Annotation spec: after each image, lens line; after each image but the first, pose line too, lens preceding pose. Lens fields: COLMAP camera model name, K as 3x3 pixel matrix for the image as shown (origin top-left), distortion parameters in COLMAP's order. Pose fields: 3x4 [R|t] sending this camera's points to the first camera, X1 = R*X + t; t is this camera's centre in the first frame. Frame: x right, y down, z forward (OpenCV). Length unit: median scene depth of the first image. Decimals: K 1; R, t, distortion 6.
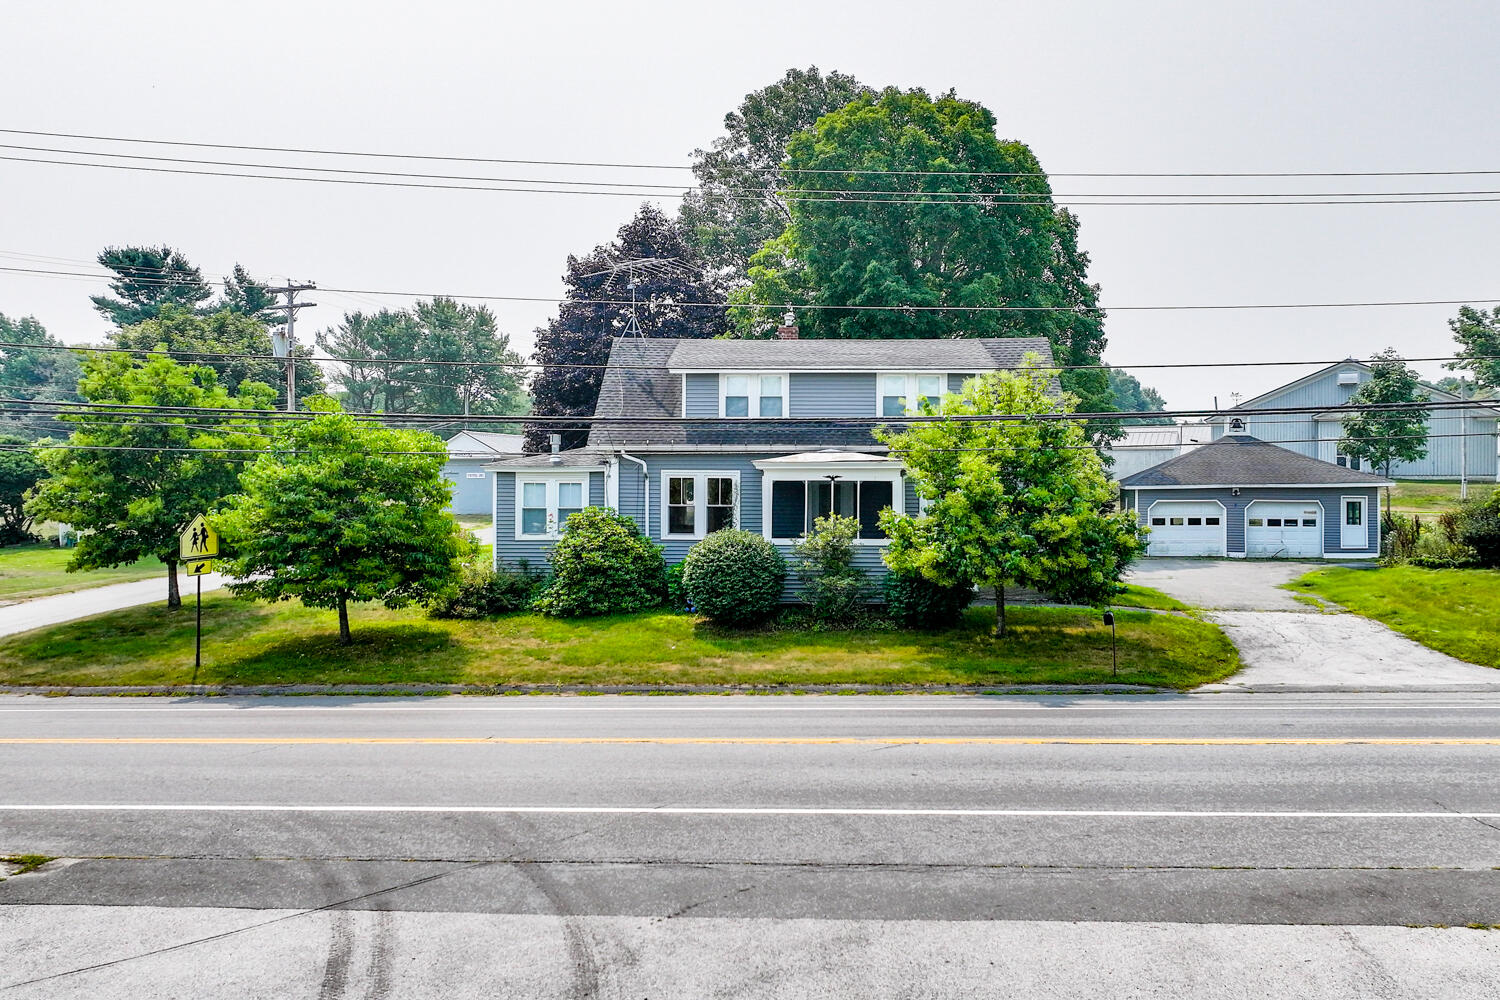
lens RADIAL K [[1212.9, 0, 772.8], [0, 1212.9, 499.5], [0, 0, 1]] dist [0.006674, -0.002420]
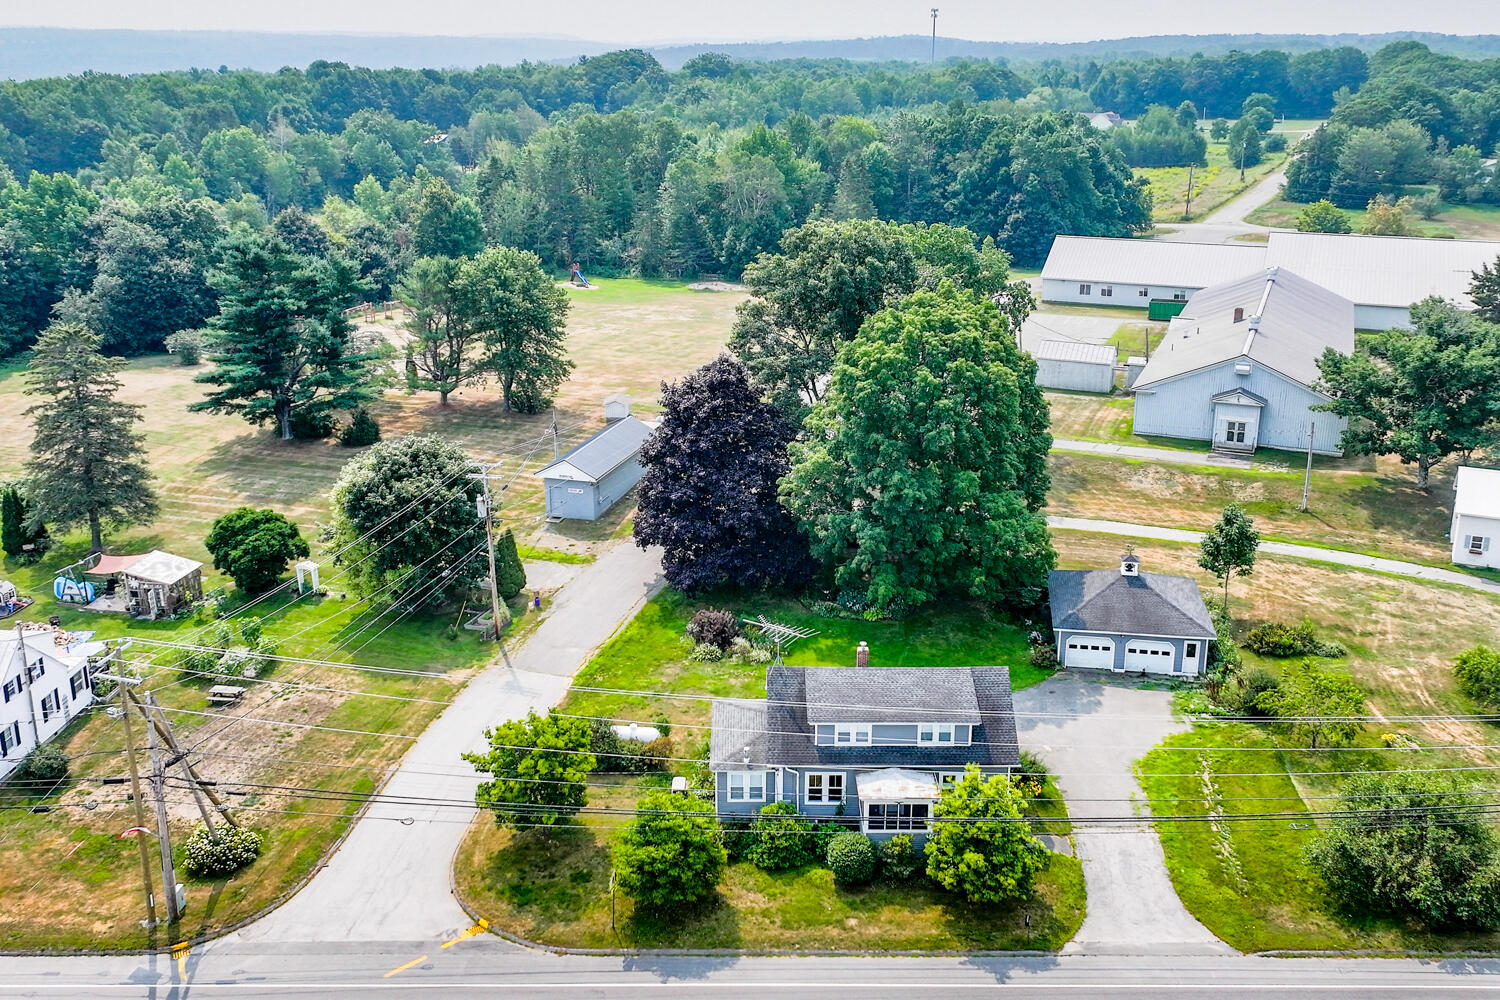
lens RADIAL K [[1212.9, 0, 772.8], [0, 1212.9, 499.5], [0, 0, 1]] dist [0.006674, -0.002420]
pose [[0.999199, -0.016565, 0.036416, -0.222154], [0.005415, 0.957871, 0.287148, -1.069362], [-0.039638, -0.286721, 0.957194, -0.769571]]
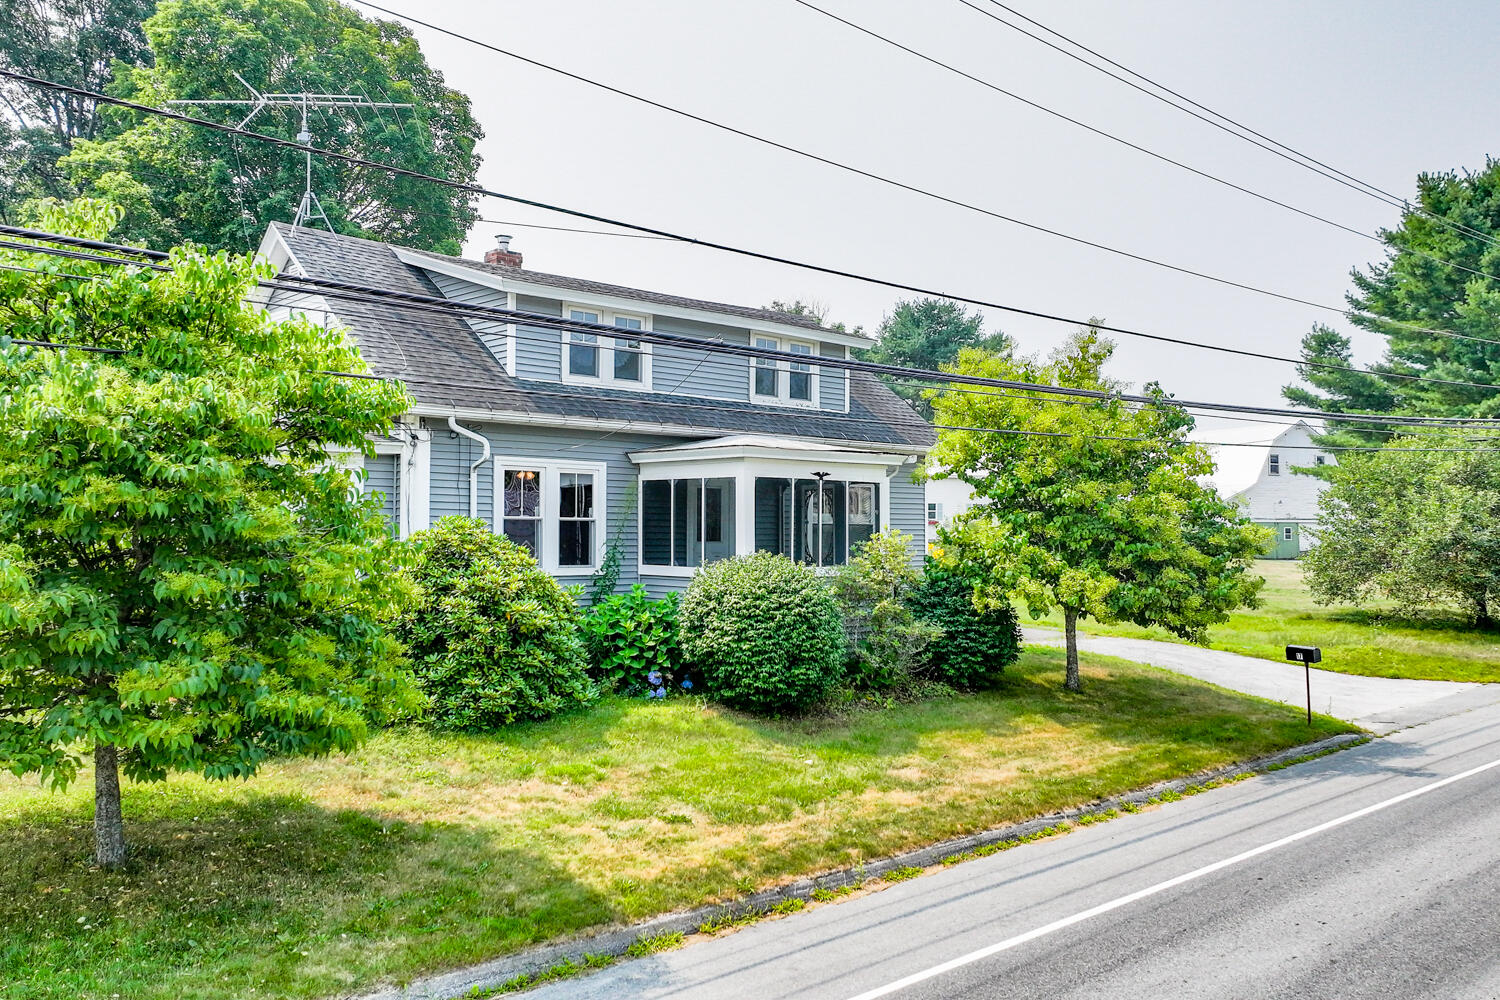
lens RADIAL K [[1225.9, 0, 743.1], [0, 1225.9, 497.7], [0, 0, 1]] dist [0.003218, 0.003273]
pose [[0.714561, 0.020459, 0.699274, -0.446795], [0.002570, 0.999489, -0.031869, 0.015466], [-0.699568, 0.024569, 0.714143, 0.542133]]
